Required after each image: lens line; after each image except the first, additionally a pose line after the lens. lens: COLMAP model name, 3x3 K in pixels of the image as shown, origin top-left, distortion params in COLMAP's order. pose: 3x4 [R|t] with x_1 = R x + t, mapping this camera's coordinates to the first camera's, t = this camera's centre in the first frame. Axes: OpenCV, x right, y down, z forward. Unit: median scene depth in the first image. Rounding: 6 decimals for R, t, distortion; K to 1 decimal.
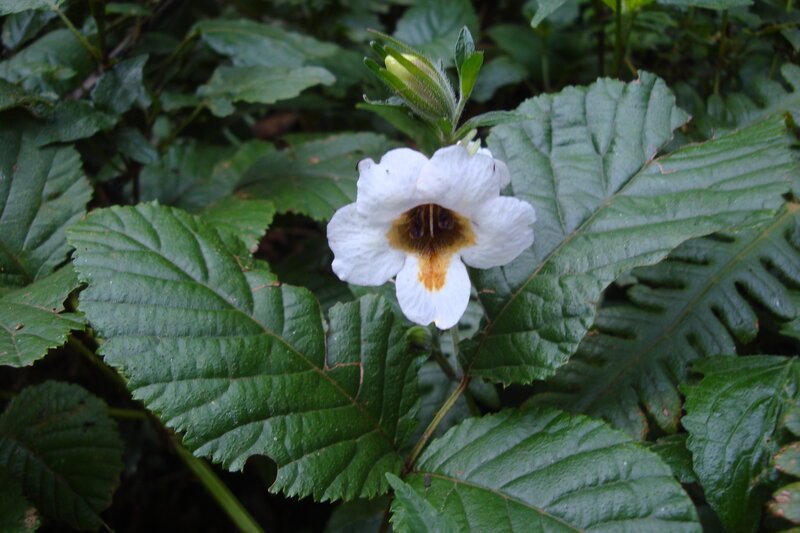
lens RADIAL K [[674.6, 0, 368.6], [0, 674.6, 266.6], [0, 0, 1]] dist [-0.159824, 0.097067]
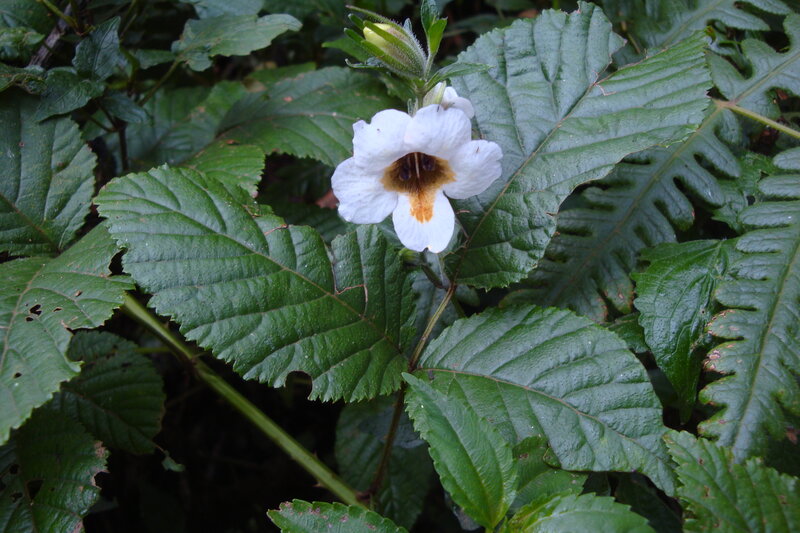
lens RADIAL K [[674.6, 0, 368.6], [0, 674.6, 266.6], [0, 0, 1]] dist [-0.159824, 0.097067]
pose [[0.992066, -0.115967, 0.048544, -0.059690], [0.107826, 0.983428, 0.145752, -0.061300], [-0.064642, -0.139361, 0.988129, -0.172944]]
